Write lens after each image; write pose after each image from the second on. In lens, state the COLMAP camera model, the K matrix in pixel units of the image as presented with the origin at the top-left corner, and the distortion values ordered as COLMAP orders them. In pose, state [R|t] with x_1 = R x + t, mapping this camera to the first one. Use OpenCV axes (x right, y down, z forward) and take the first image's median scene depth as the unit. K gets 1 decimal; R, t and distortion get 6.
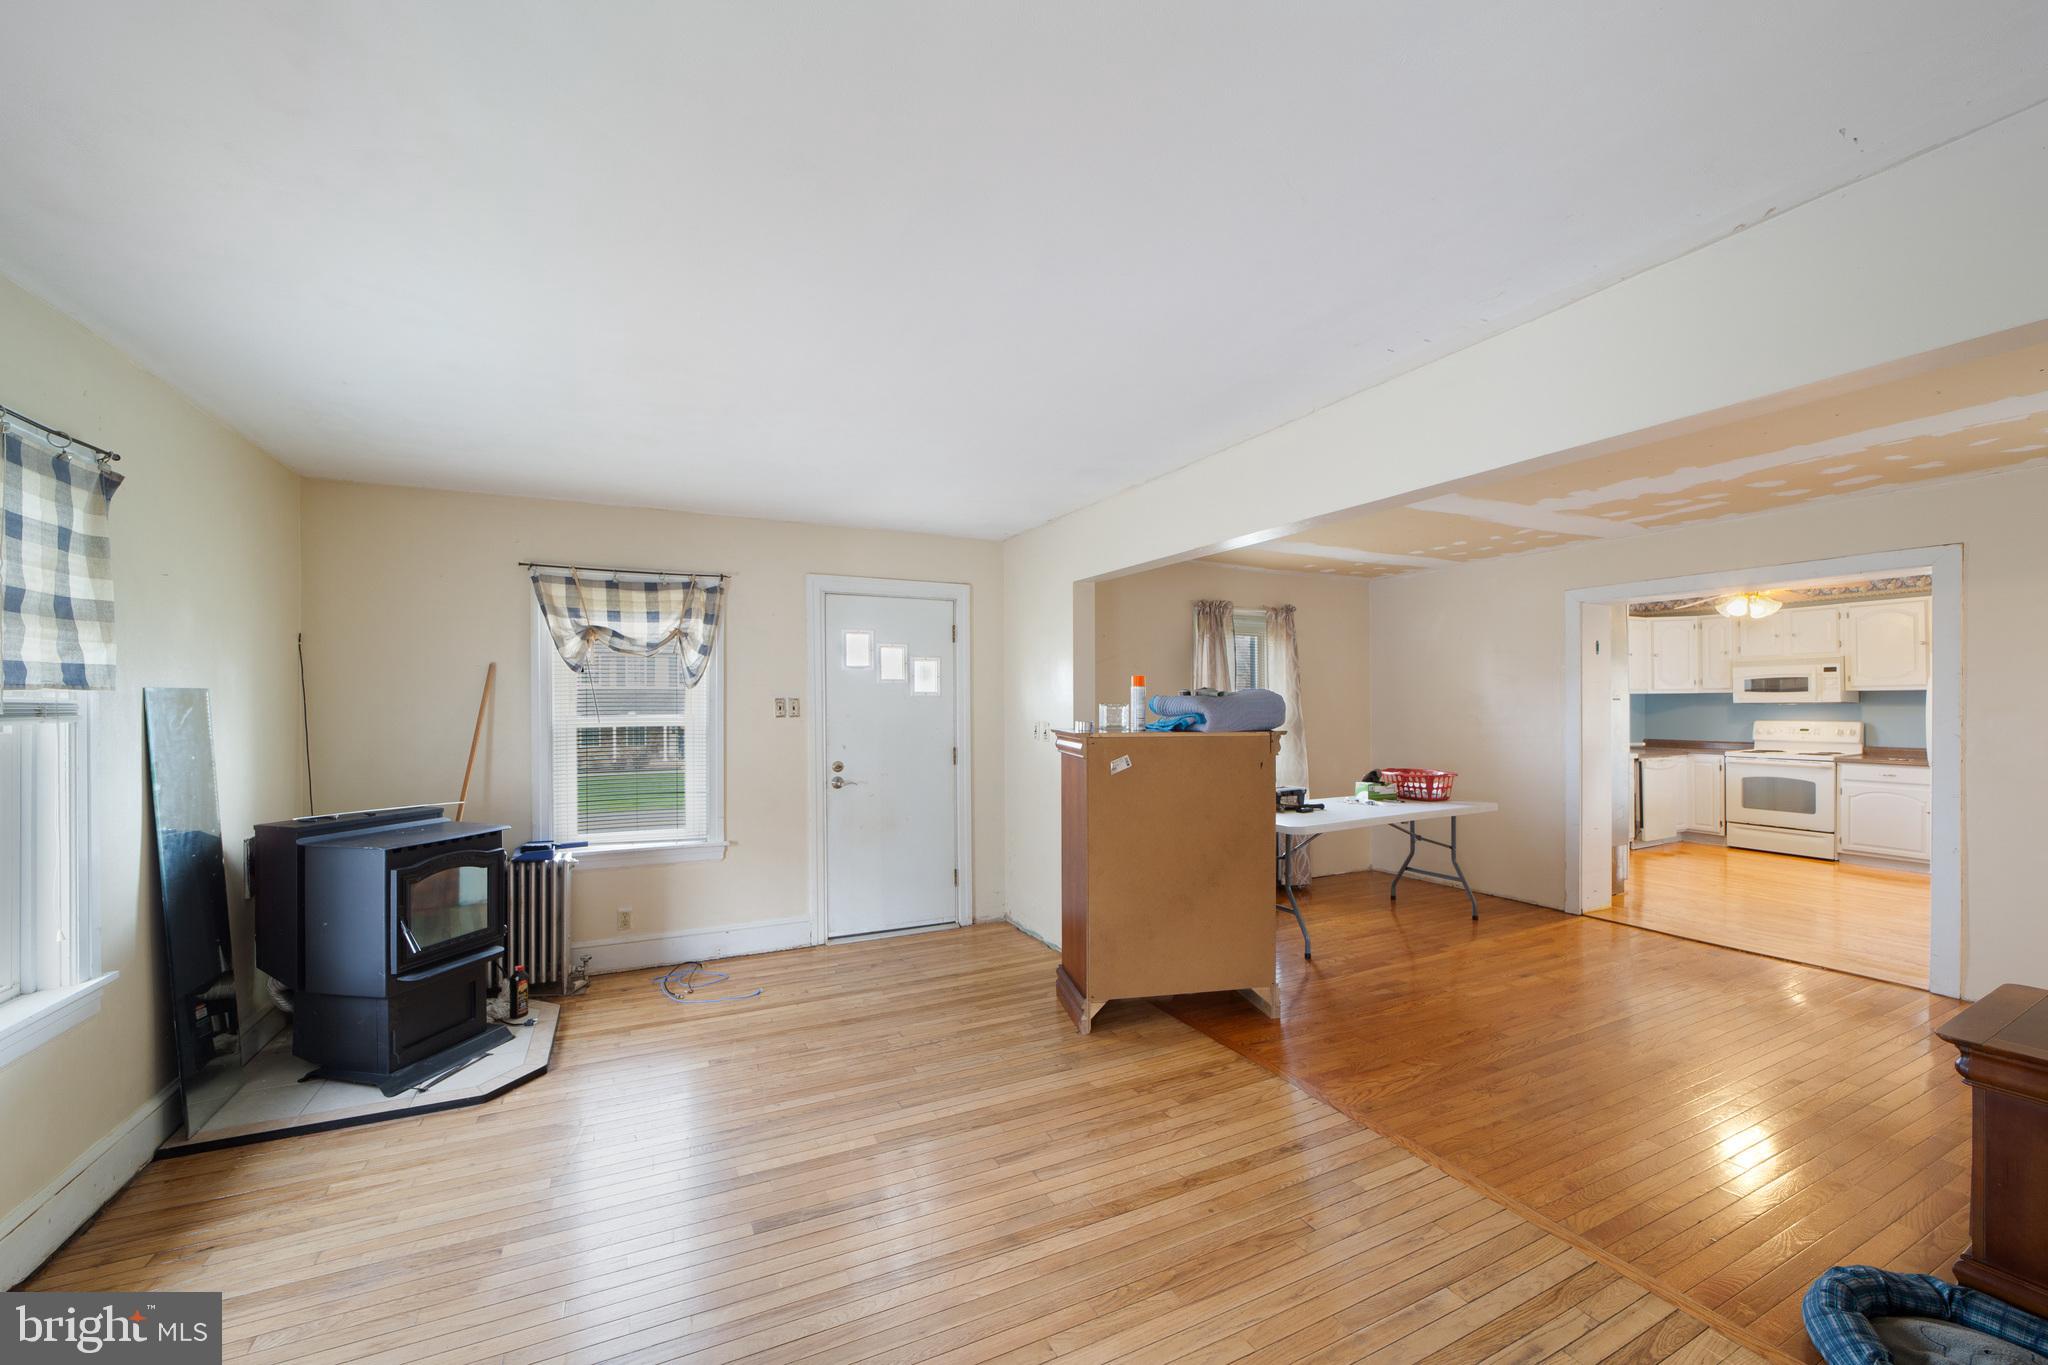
lens RADIAL K [[806.7, 0, 1020.1], [0, 806.7, 702.8], [0, 0, 1]] dist [-0.001404, -0.000072]
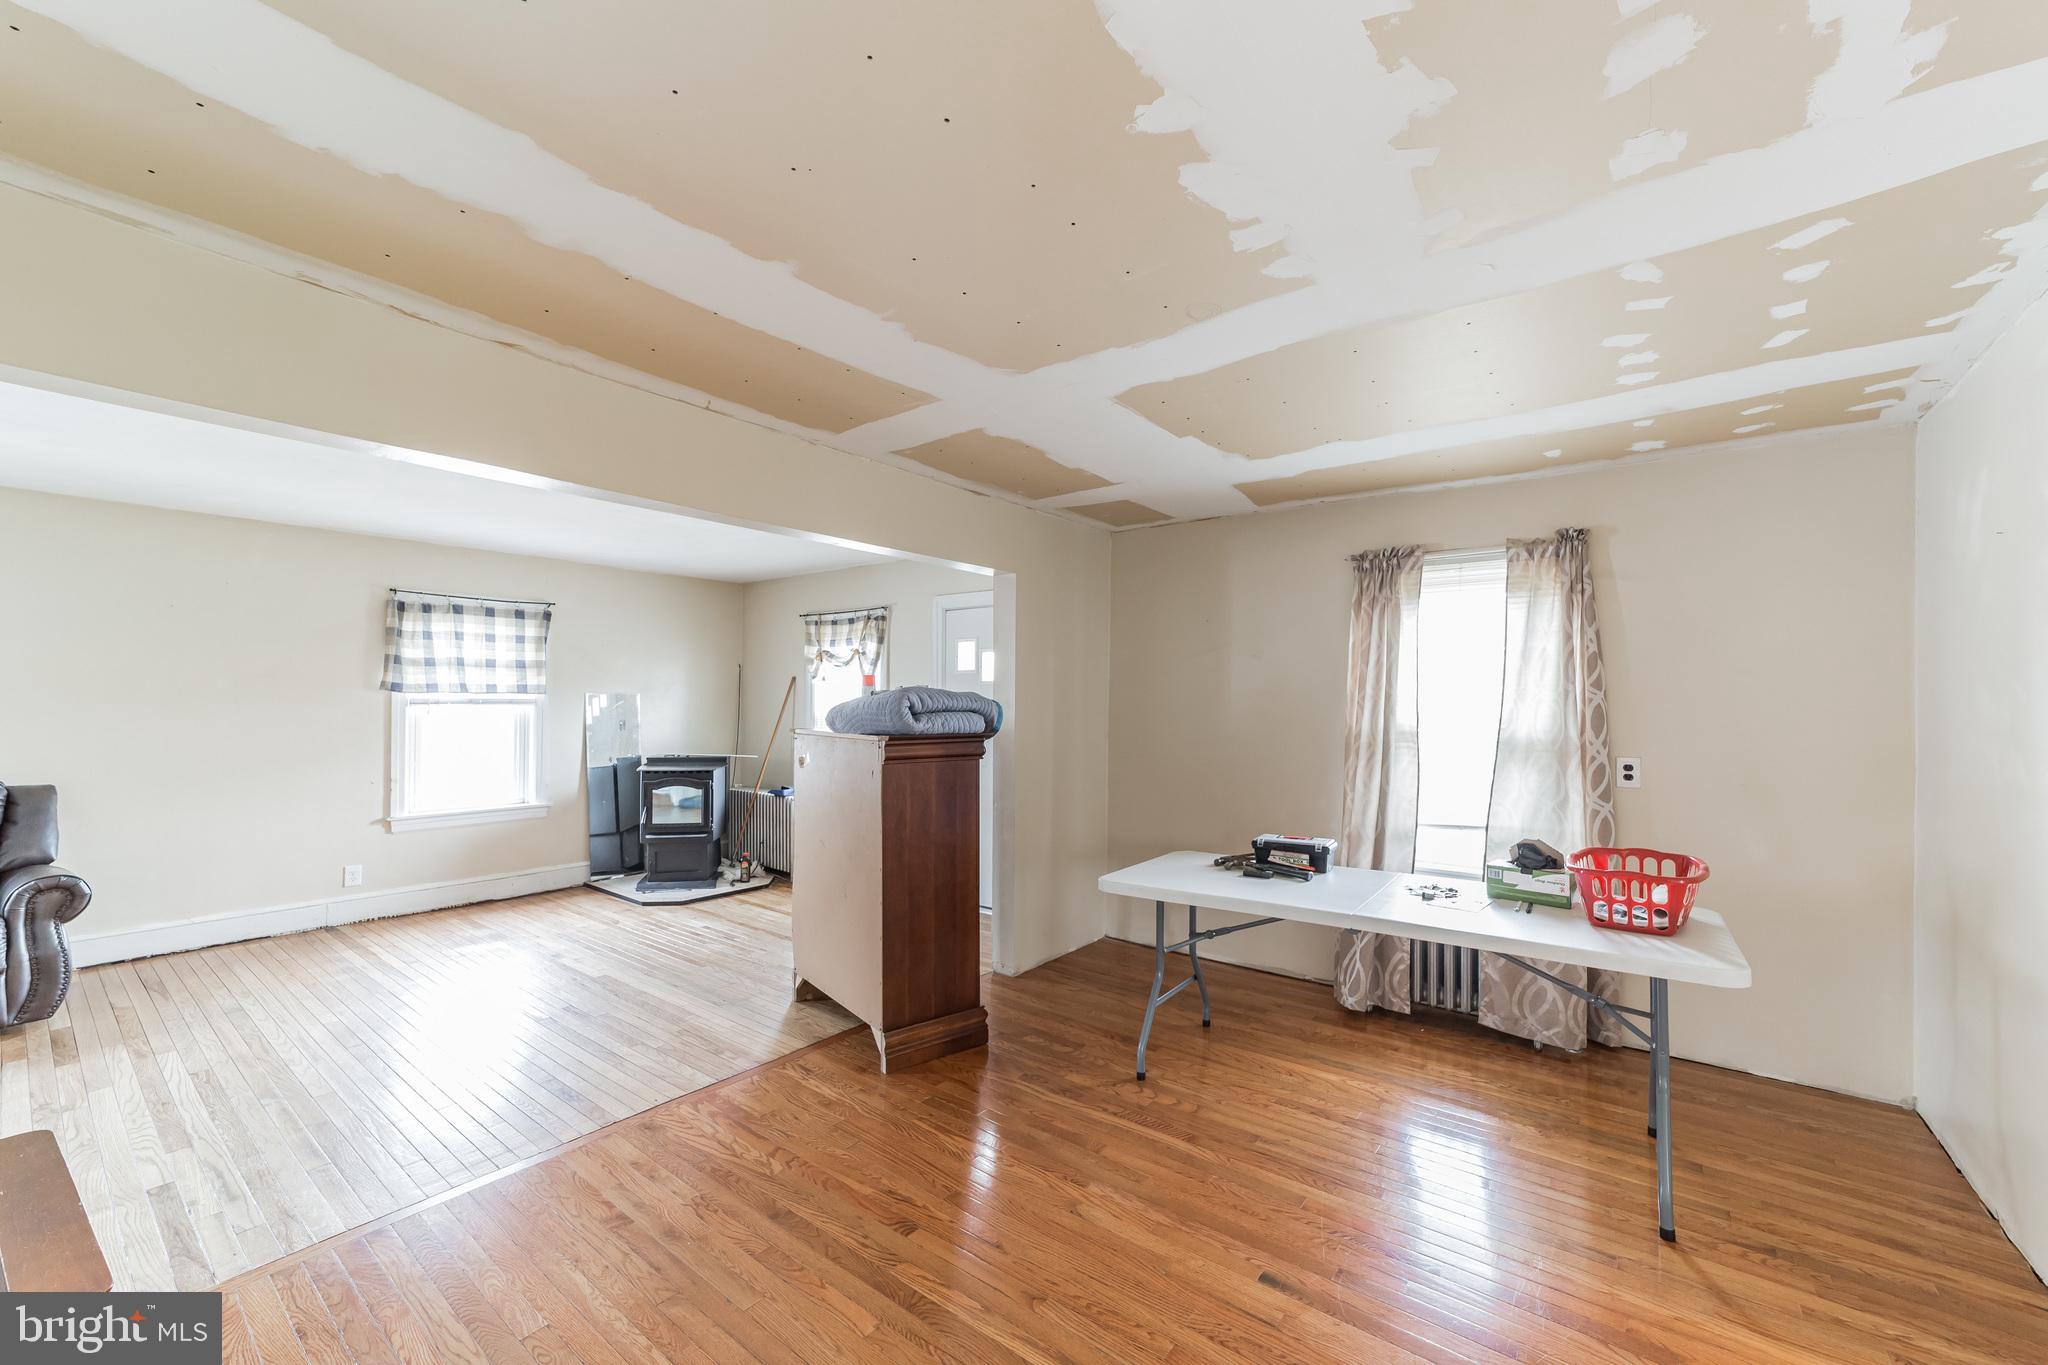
lens RADIAL K [[806.7, 0, 1020.1], [0, 806.7, 702.8], [0, 0, 1]] dist [-0.001404, -0.000072]
pose [[0.430562, 0.010249, -0.902503, 1.013153], [-0.007603, 0.999941, 0.007728, -0.010144], [0.902529, 0.003535, 0.430614, 0.669326]]
